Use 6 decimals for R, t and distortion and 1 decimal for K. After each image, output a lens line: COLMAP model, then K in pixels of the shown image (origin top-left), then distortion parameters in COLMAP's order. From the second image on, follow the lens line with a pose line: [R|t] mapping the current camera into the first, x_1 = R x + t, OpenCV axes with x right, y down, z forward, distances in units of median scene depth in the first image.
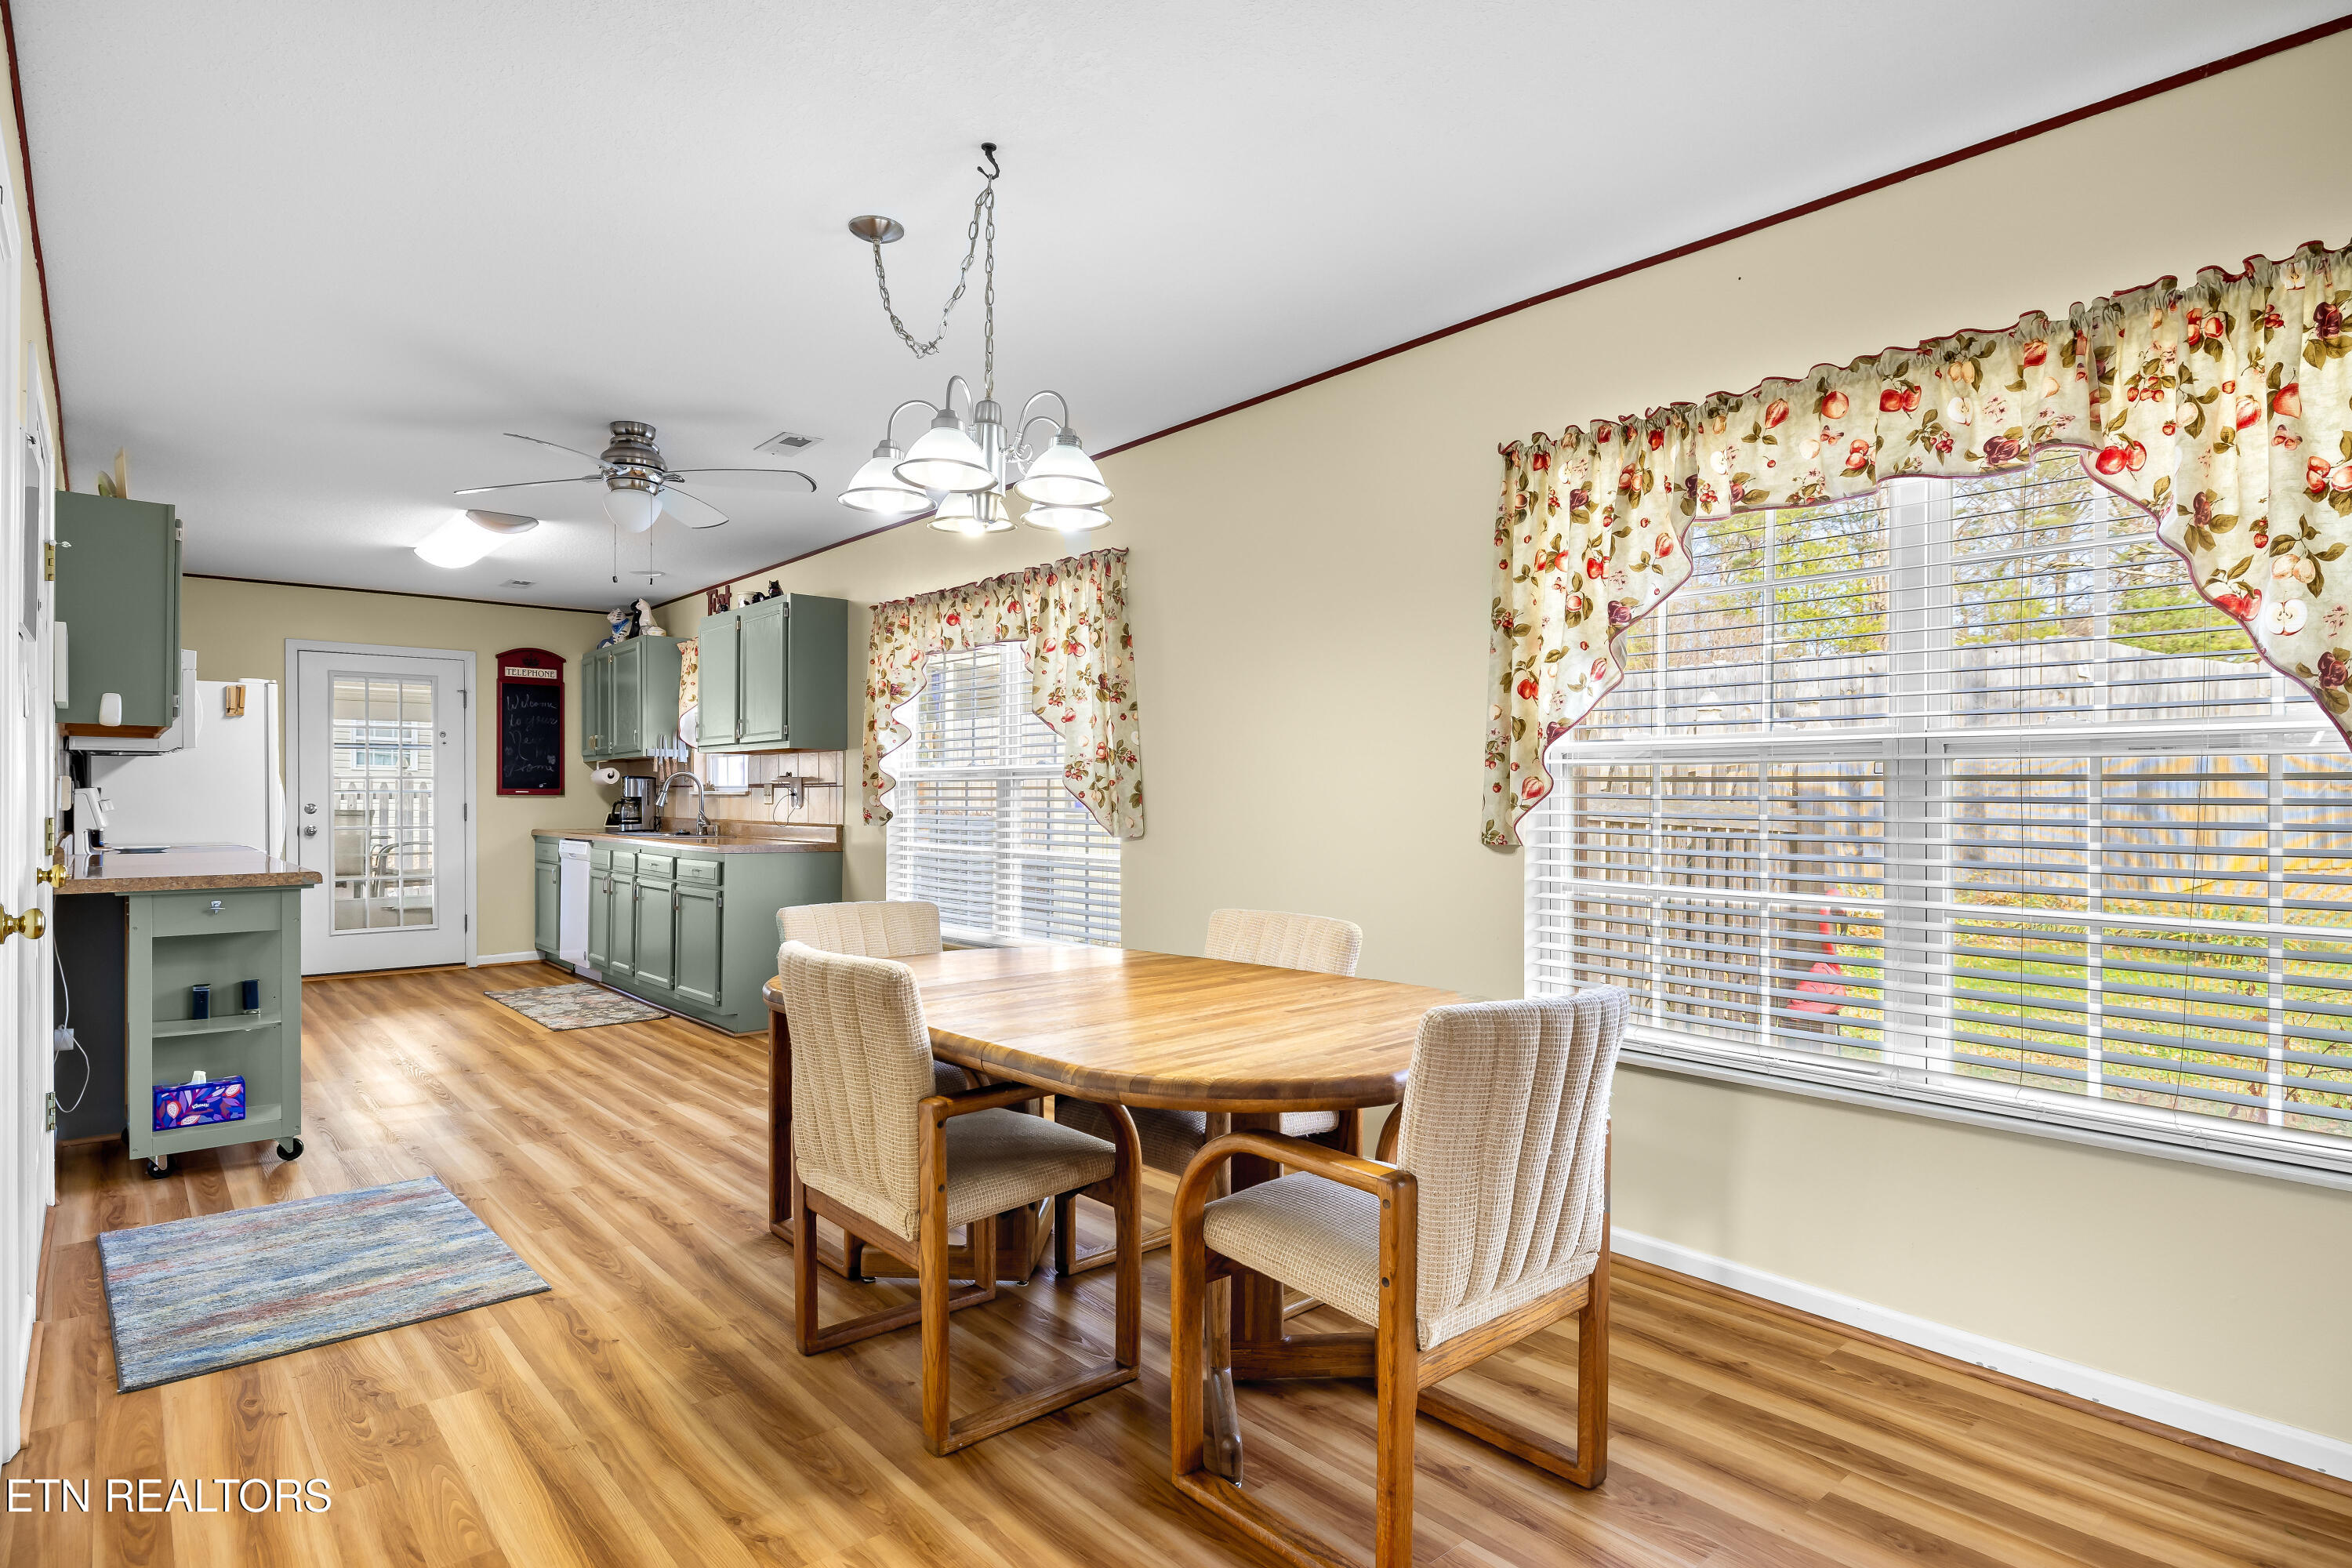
lens RADIAL K [[1255.8, 0, 1171.6], [0, 1255.8, 795.7], [0, 0, 1]] dist [0.005938, -0.000102]
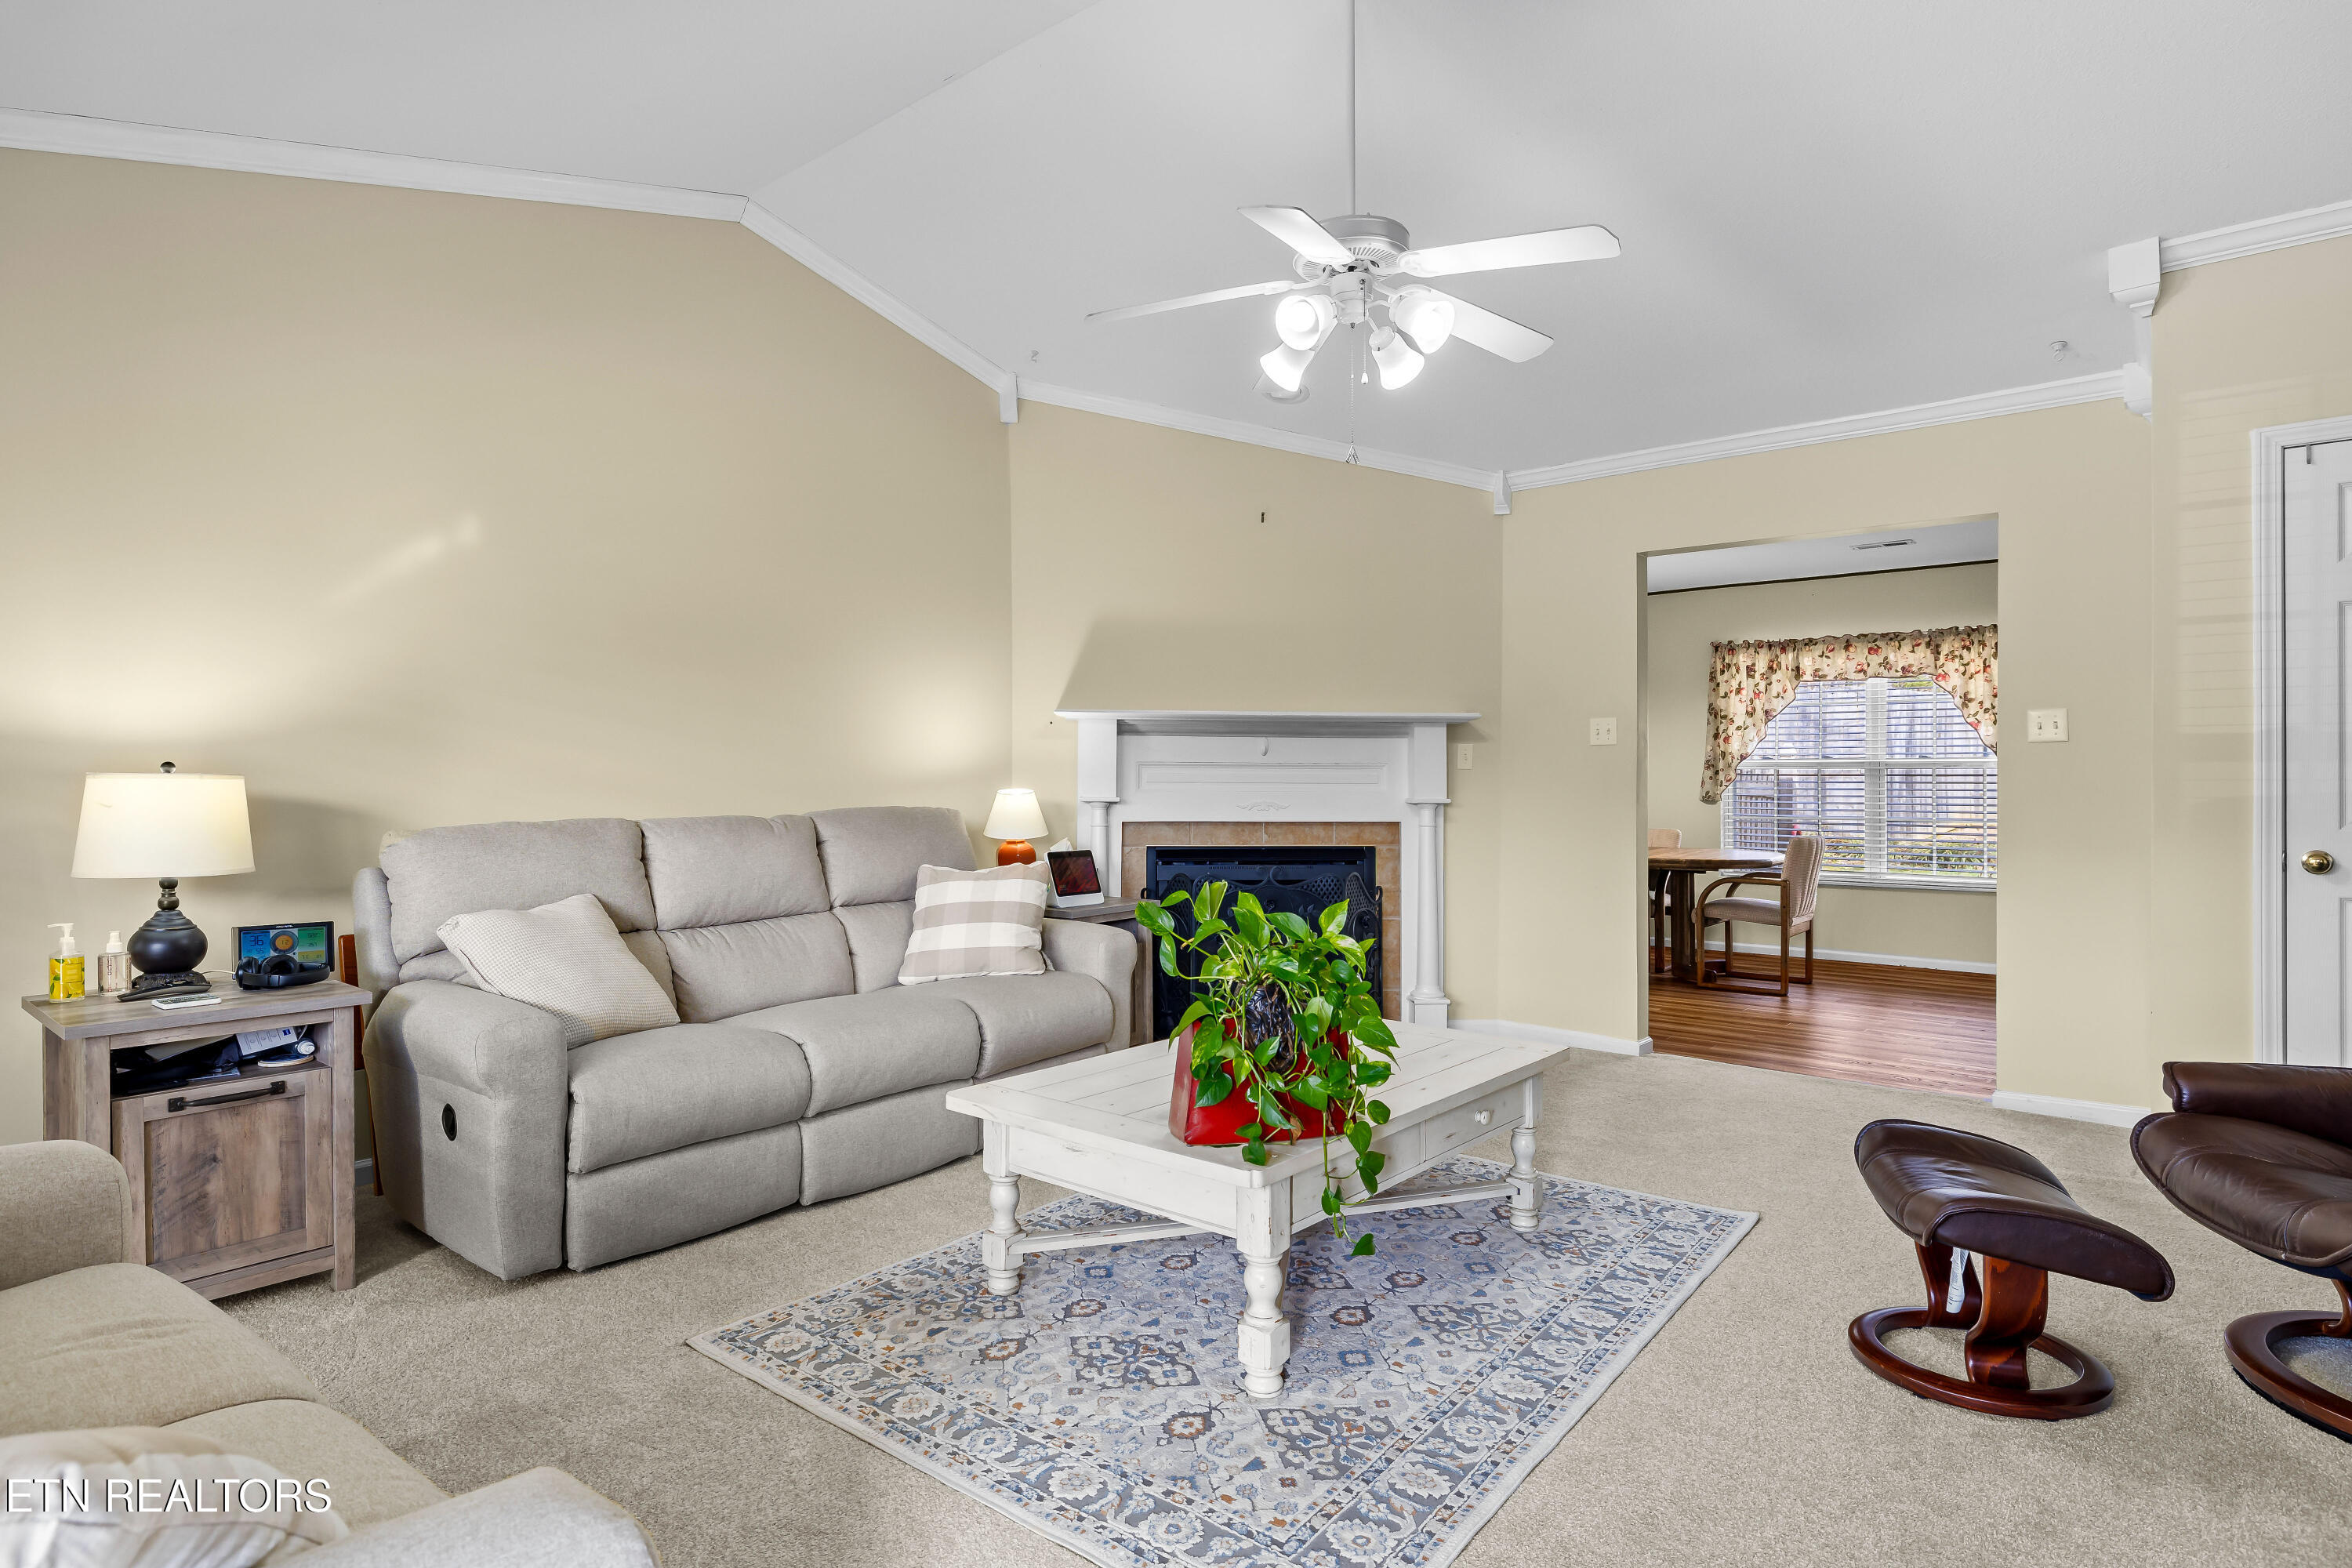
lens RADIAL K [[1255.8, 0, 1179.6], [0, 1255.8, 785.2], [0, 0, 1]] dist [0.005938, -0.000102]
pose [[0.986293, -0.000088, 0.165001, -1.211757], [-0.000071, 1.000000, 0.000956, 0.006051], [-0.165001, -0.000954, 0.986293, -1.320518]]
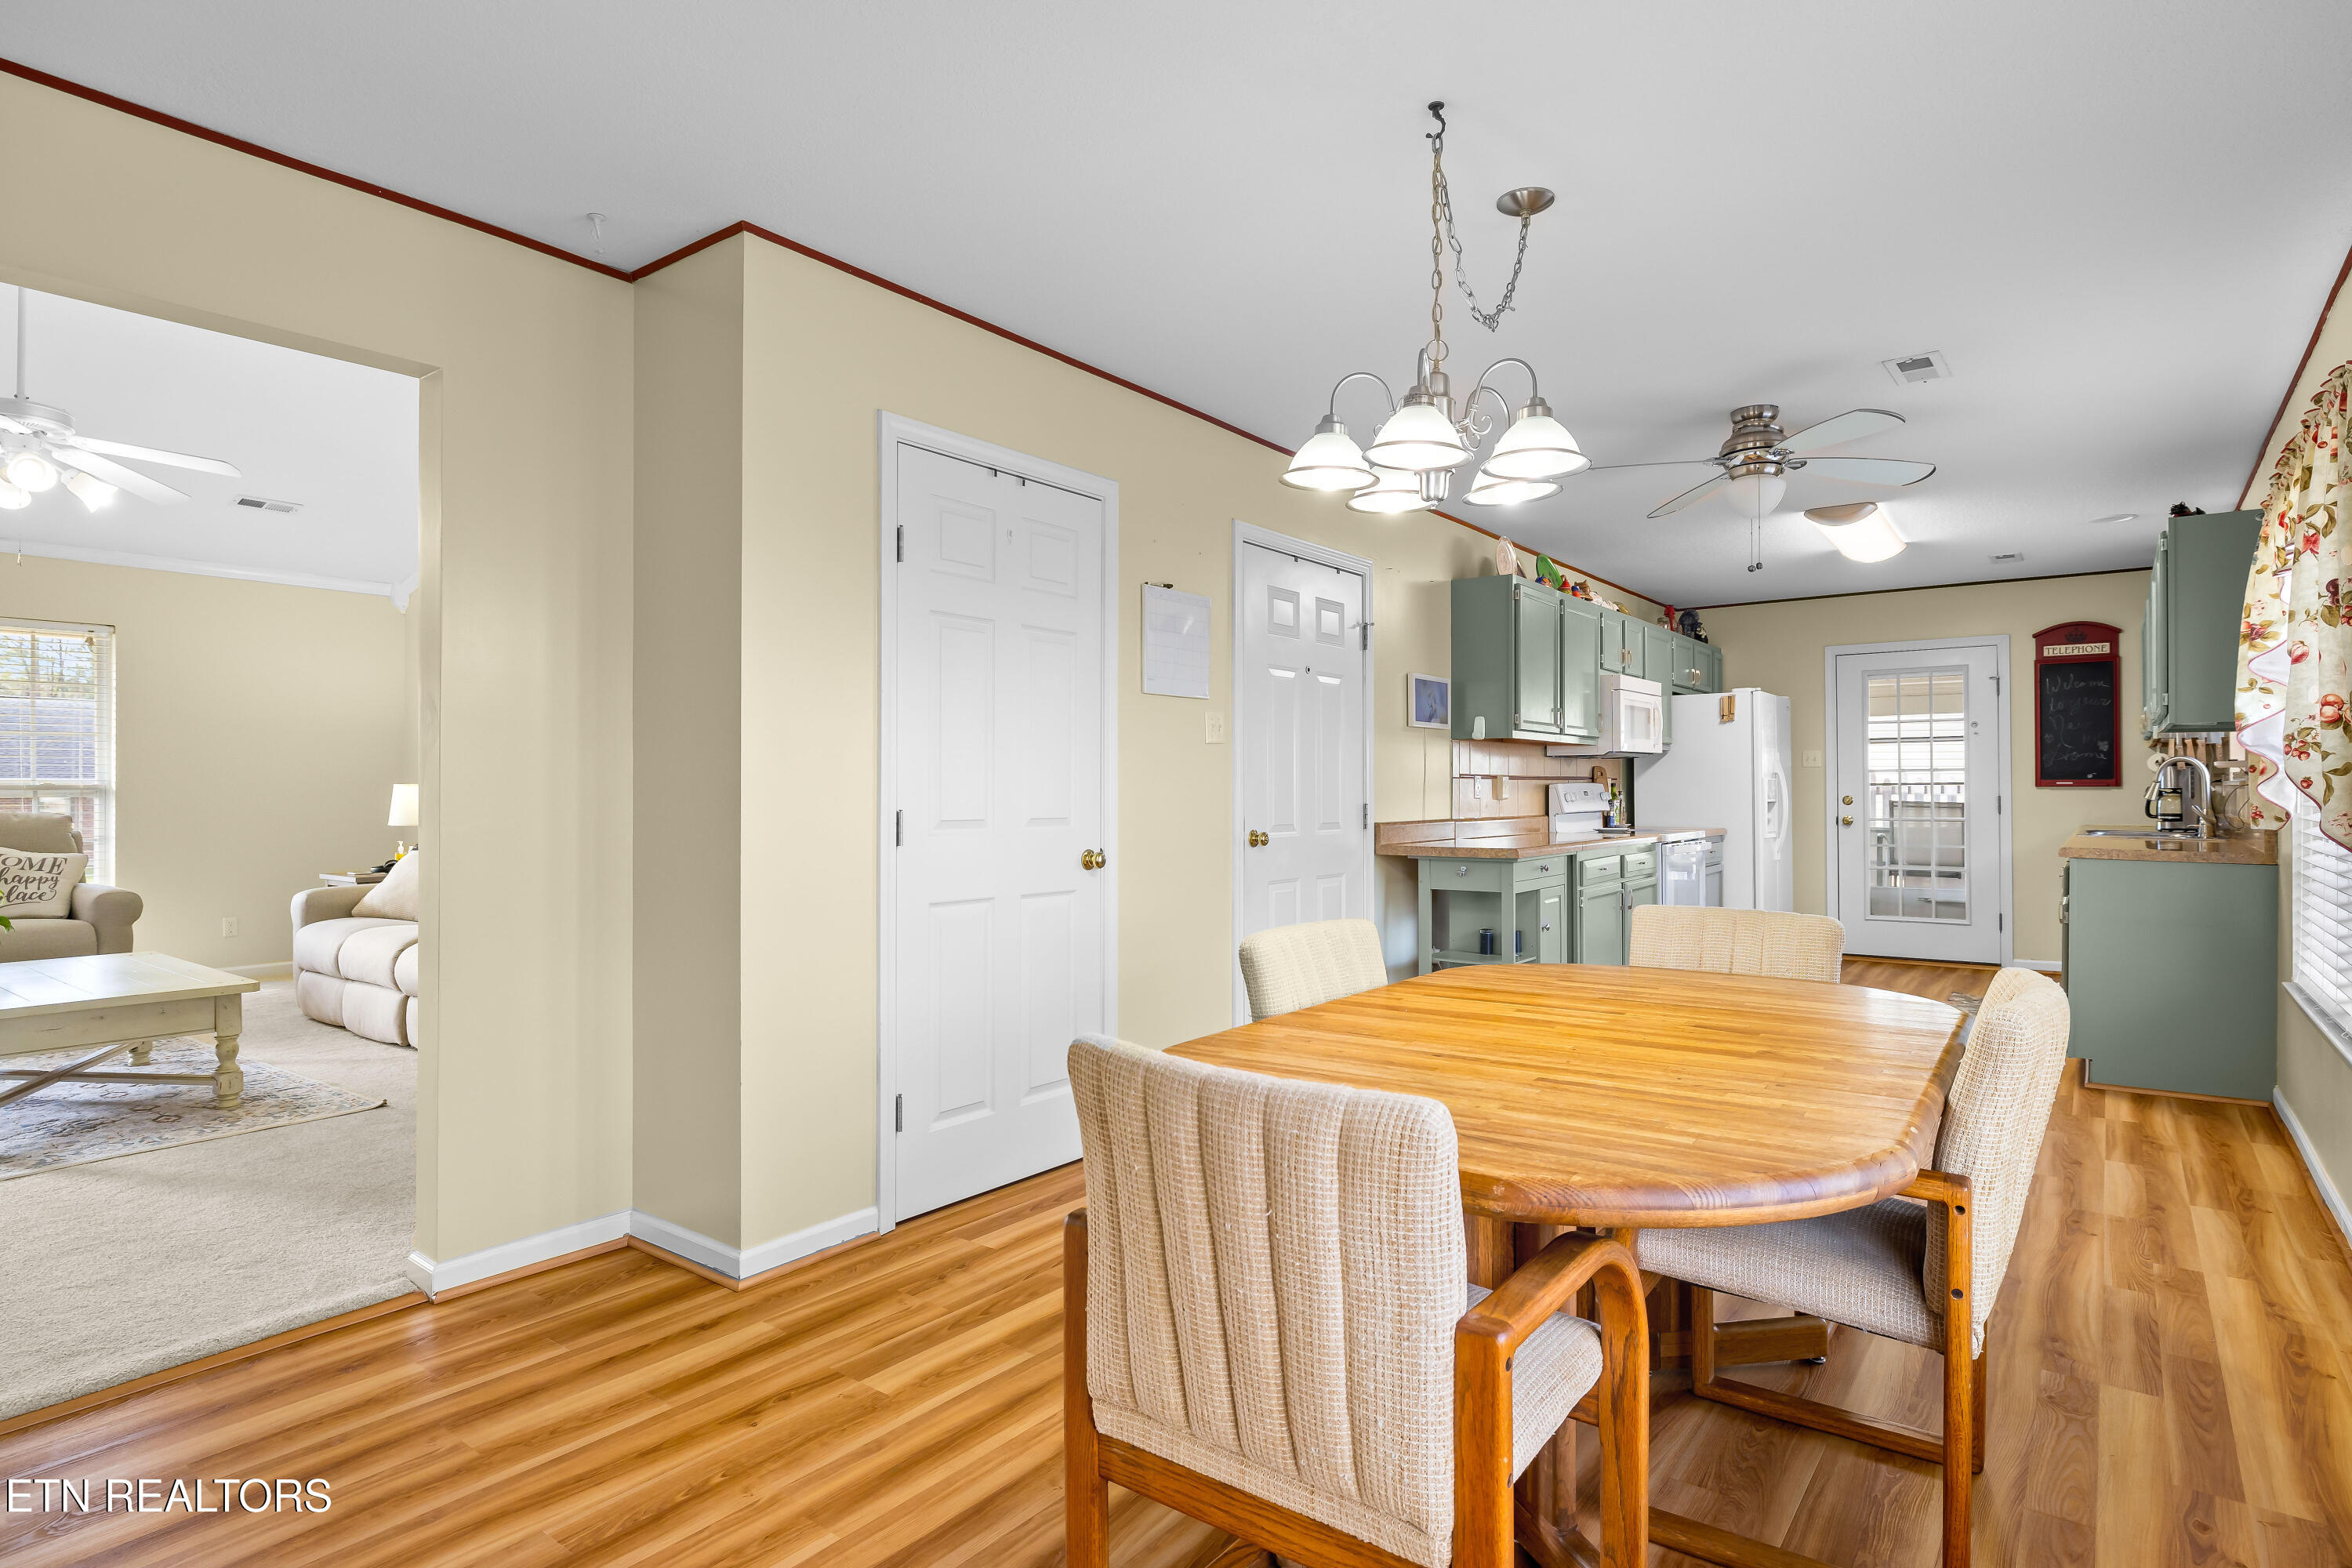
lens RADIAL K [[1255.8, 0, 1173.9], [0, 1255.8, 791.3], [0, 0, 1]] dist [0.005938, -0.000102]
pose [[0.213198, -0.001647, -0.977008, 0.569434], [0.004227, 0.999991, -0.000763, 0.001980], [0.977000, -0.003968, 0.213203, 0.462925]]
